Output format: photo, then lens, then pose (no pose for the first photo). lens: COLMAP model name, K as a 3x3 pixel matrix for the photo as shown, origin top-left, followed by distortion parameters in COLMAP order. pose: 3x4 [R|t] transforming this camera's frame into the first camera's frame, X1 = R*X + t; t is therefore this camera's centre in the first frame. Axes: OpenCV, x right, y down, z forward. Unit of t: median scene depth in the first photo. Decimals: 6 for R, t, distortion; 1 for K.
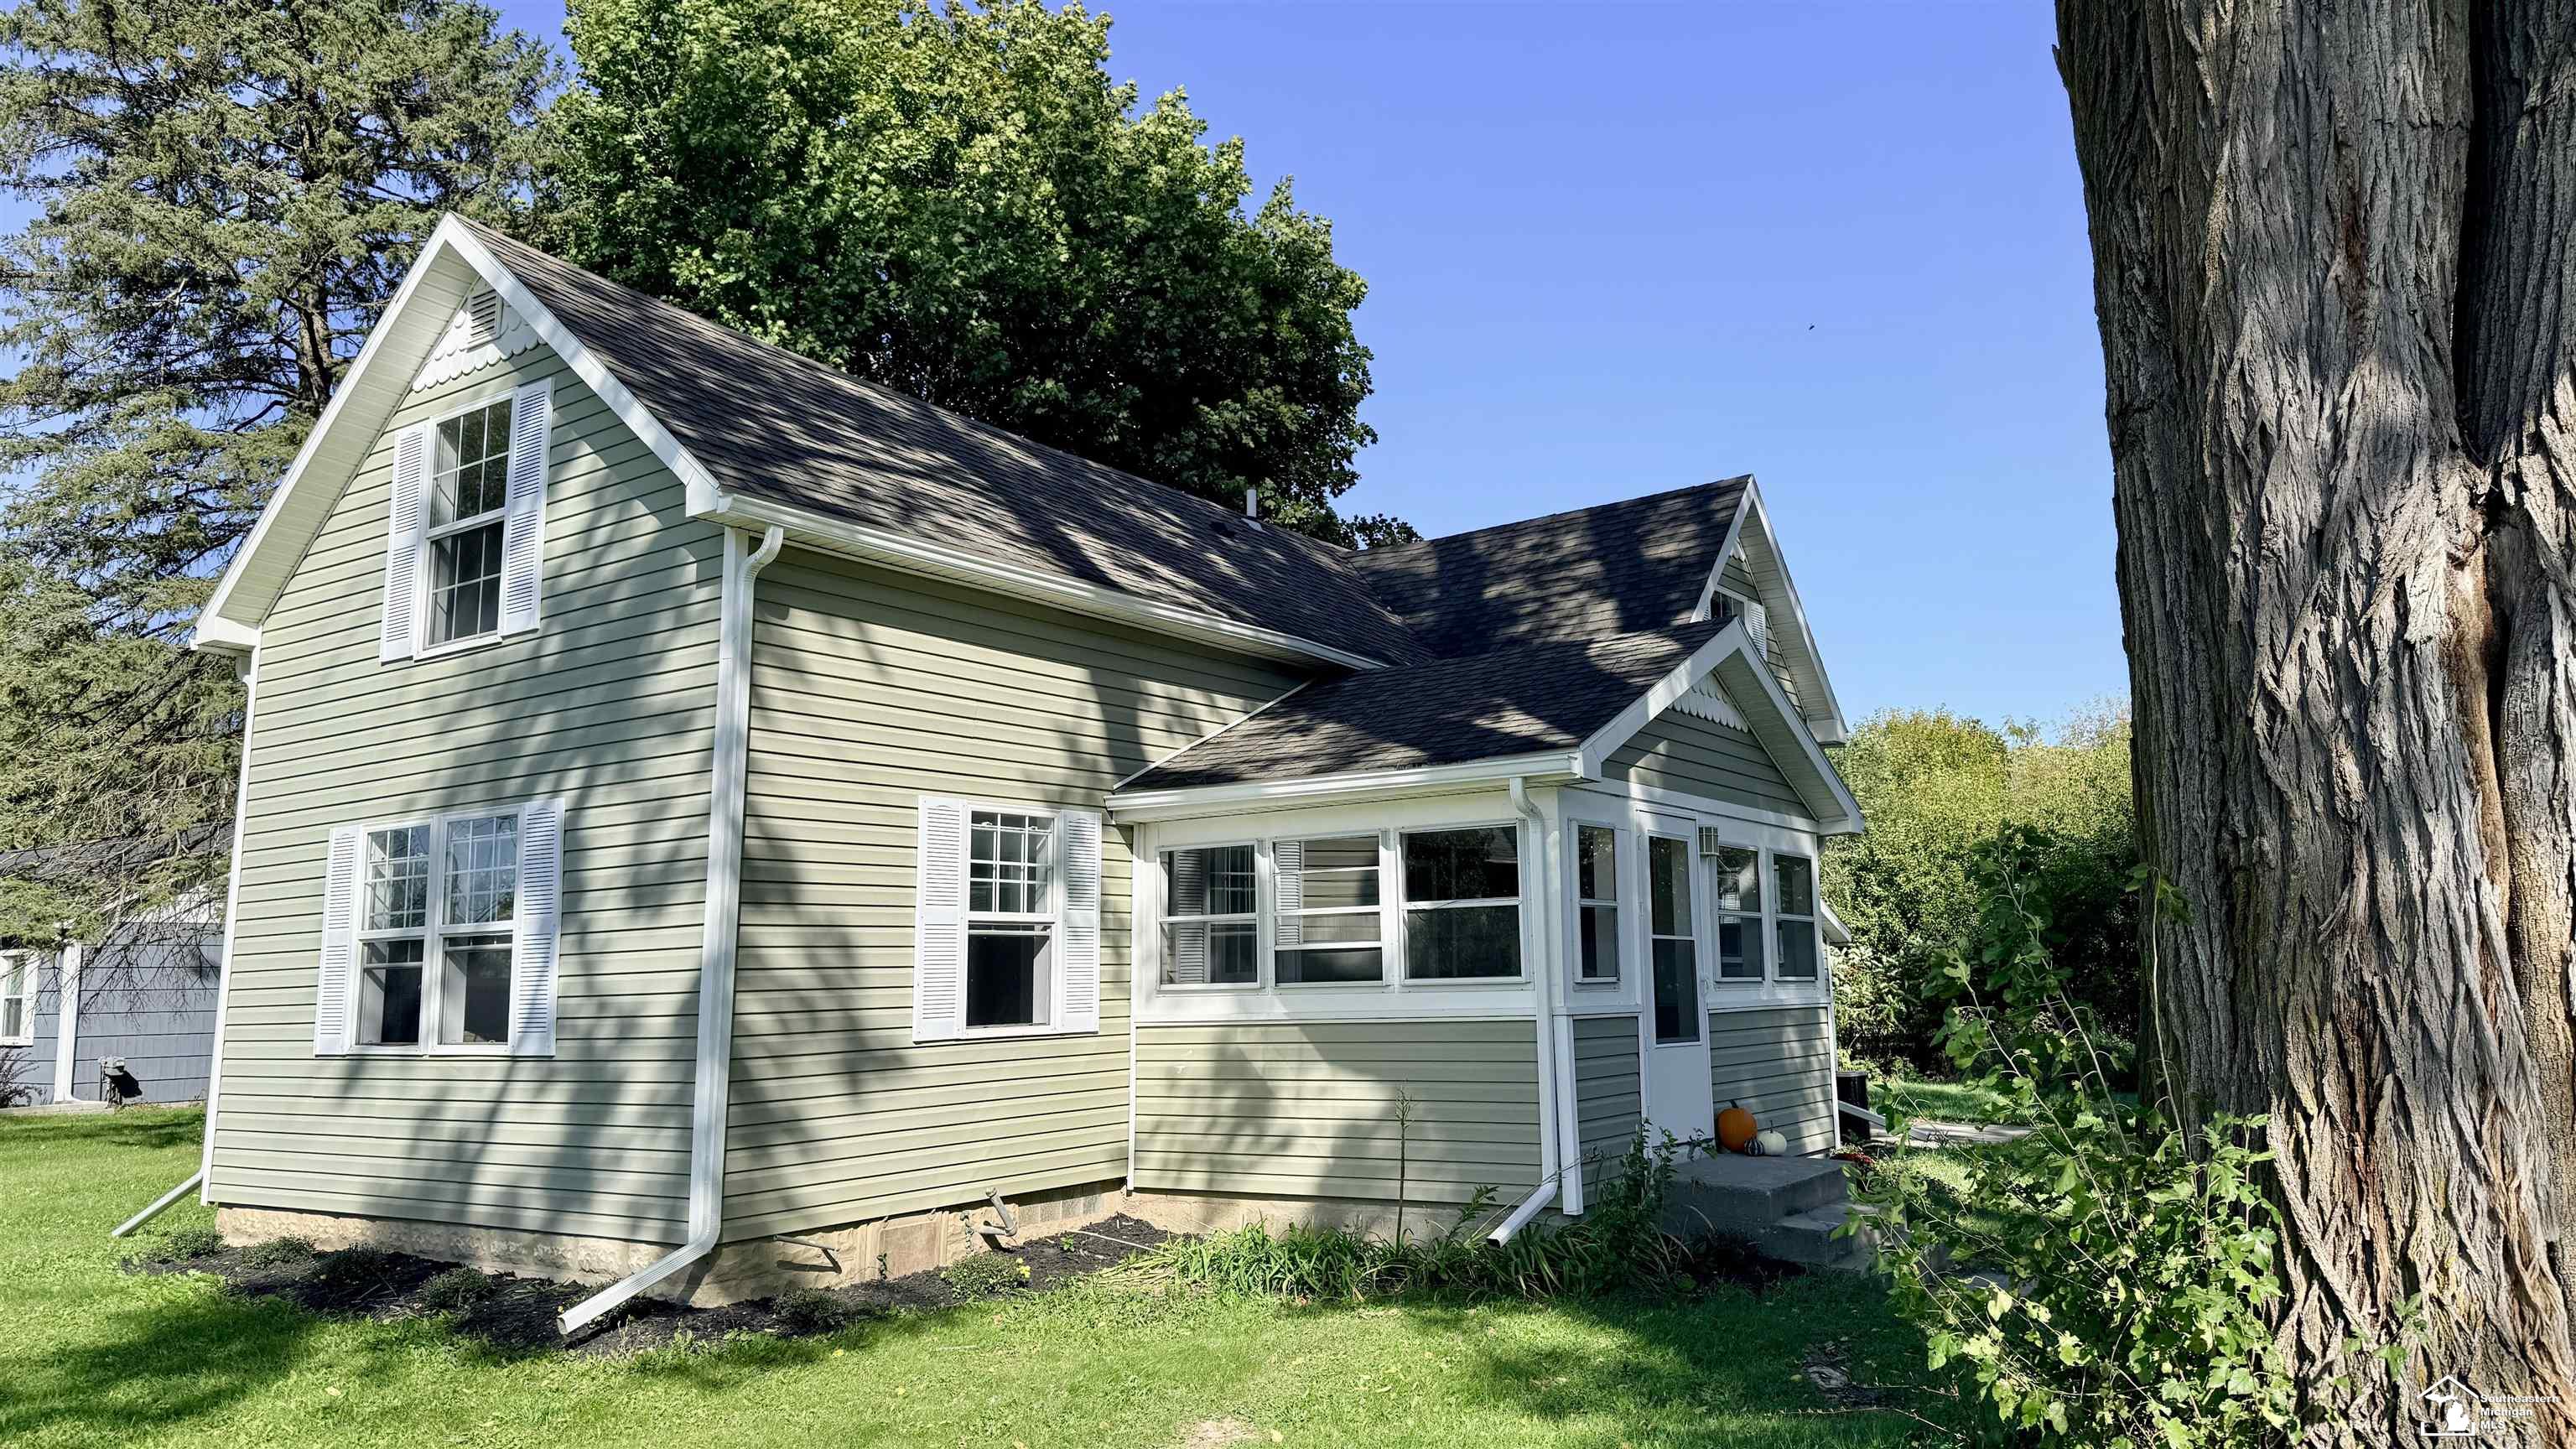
lens RADIAL K [[1711.8, 0, 1298.6], [0, 1711.8, 729.4], [0, 0, 1]] dist [0.093810, -0.123561]
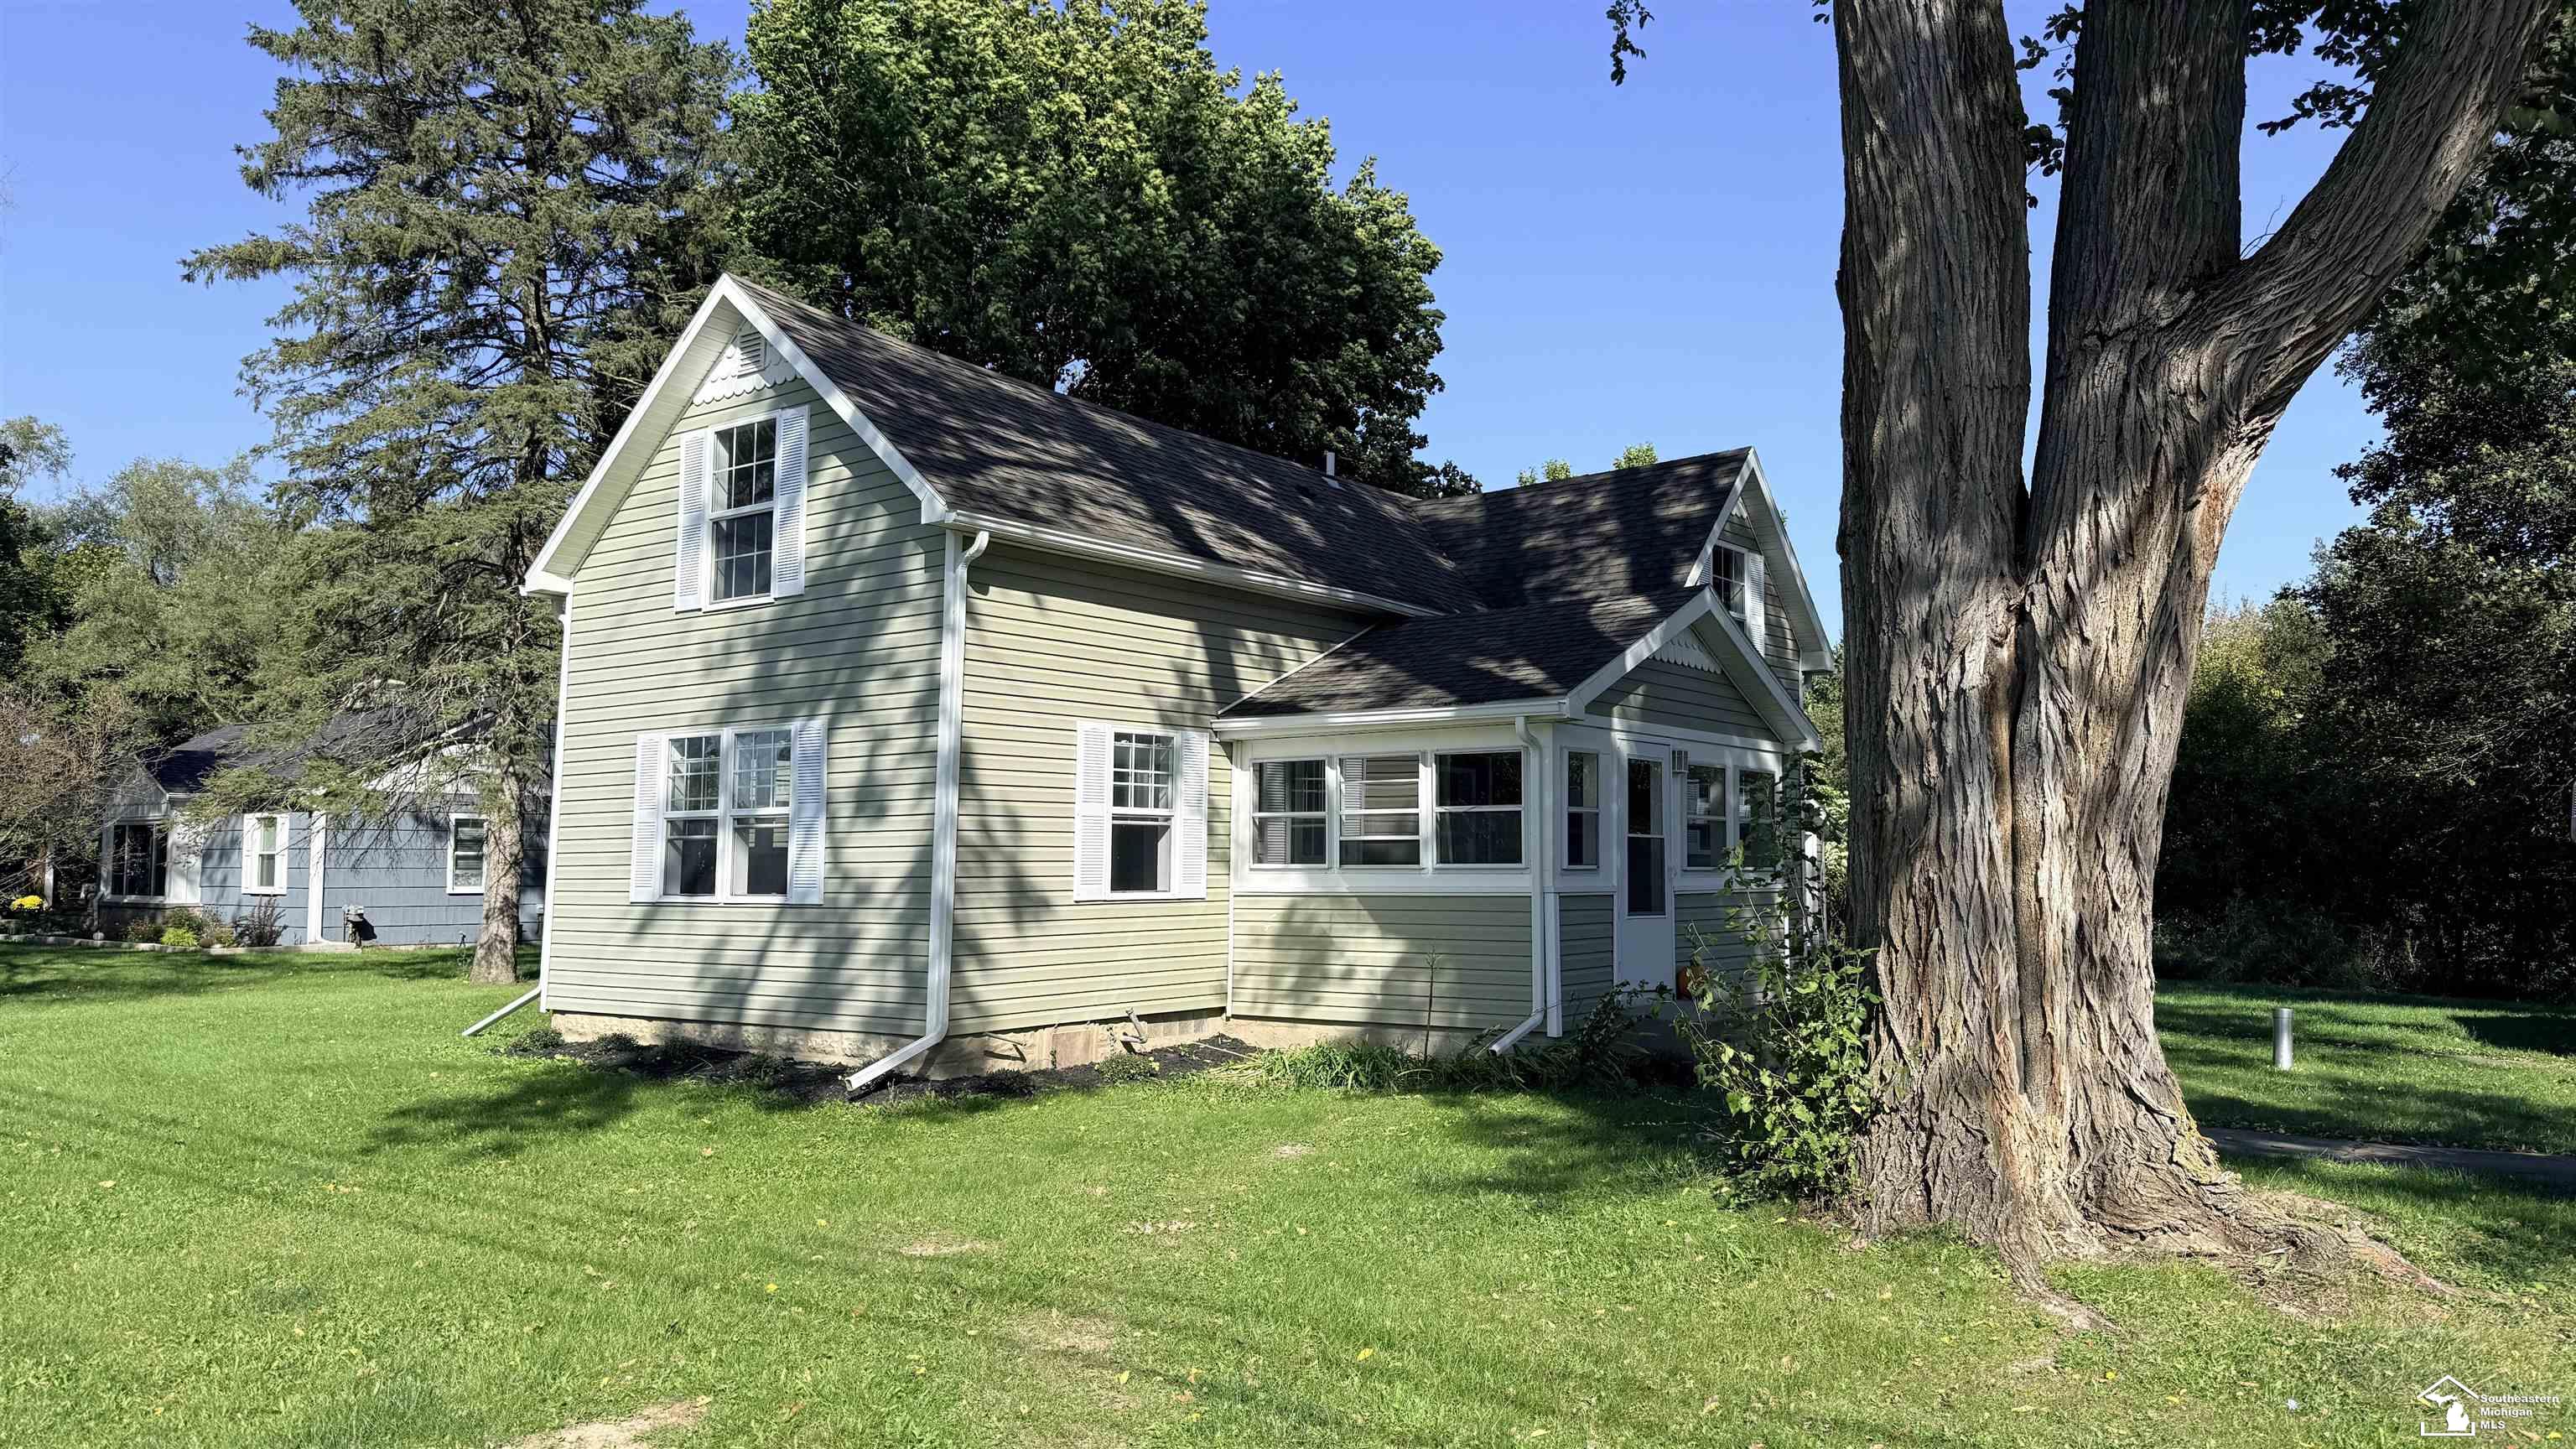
lens RADIAL K [[1744.9, 0, 1292.5], [0, 1744.9, 703.2], [0, 0, 1]] dist [0.095430, -0.169835]
pose [[0.998540, 0.015202, -0.051841, 0.018454], [-0.012265, 0.998327, 0.056507, -0.052838], [0.052613, -0.055789, 0.997055, -0.343323]]
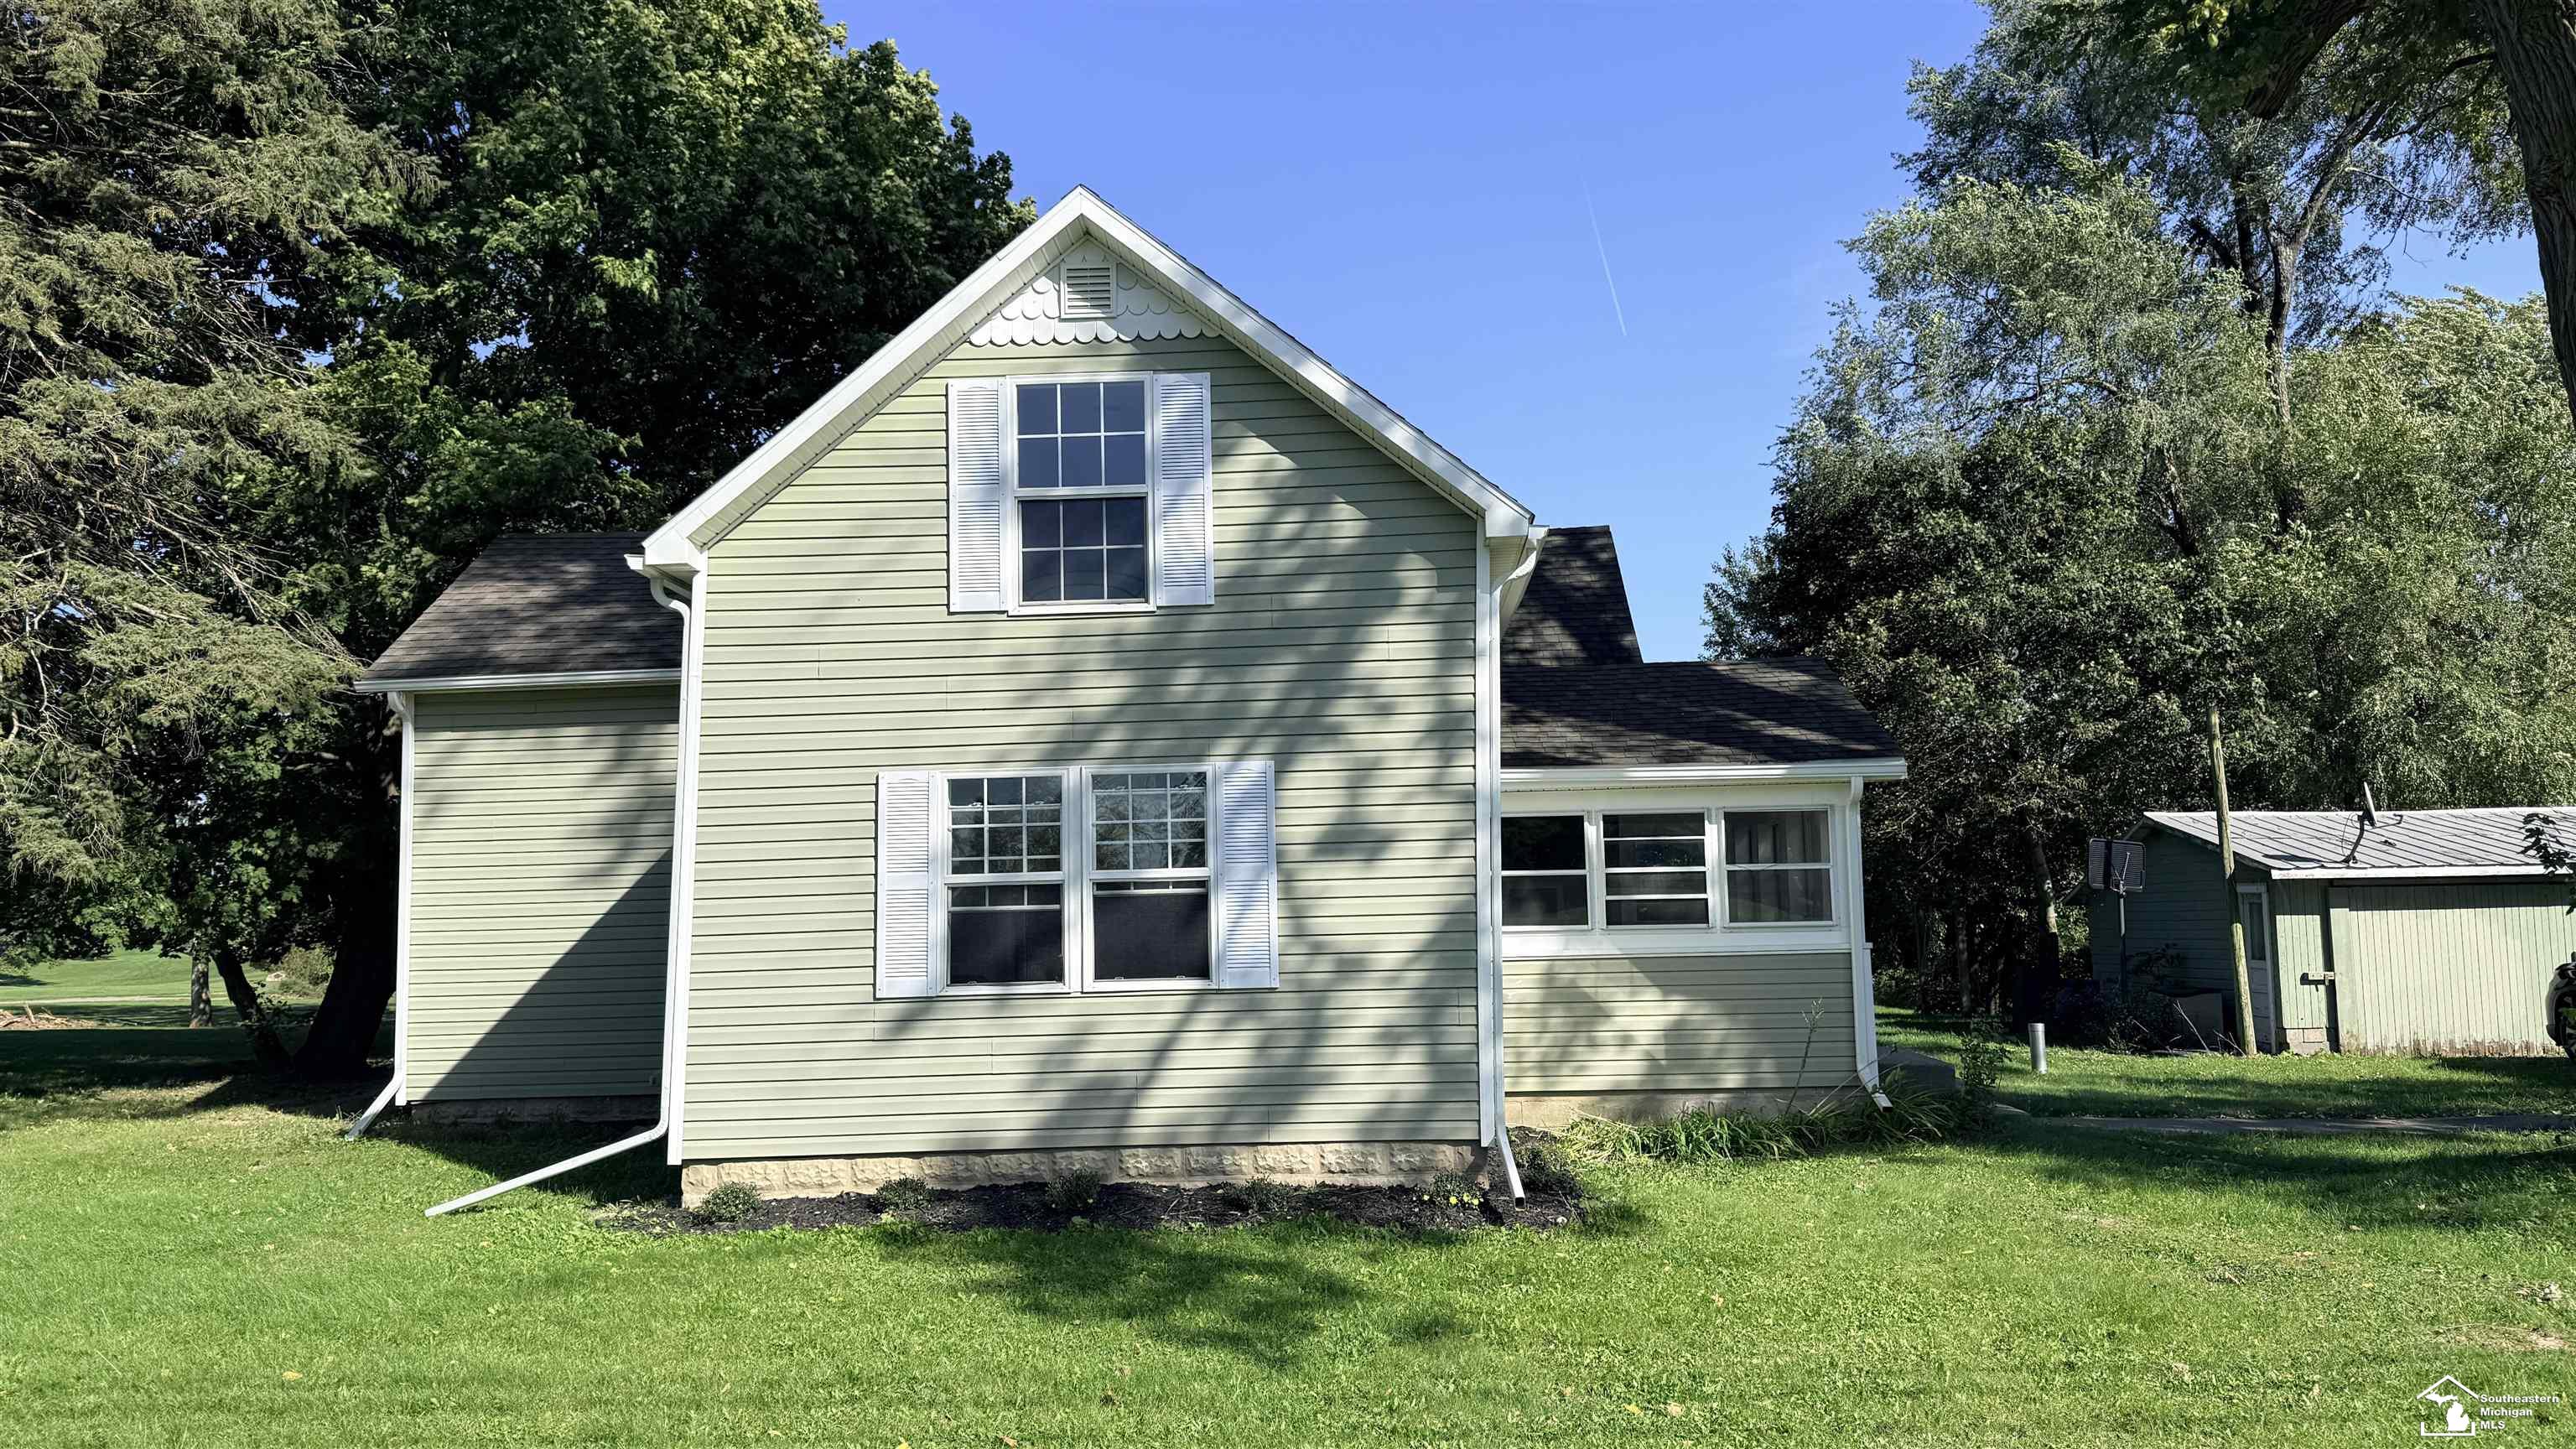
lens RADIAL K [[1711.8, 0, 1298.6], [0, 1711.8, 729.4], [0, 0, 1]] dist [0.093810, -0.123561]
pose [[0.858156, 0.054482, 0.510490, -0.901938], [-0.070013, 0.997483, 0.011238, 0.005059], [-0.508593, -0.045384, 0.859810, 0.032173]]
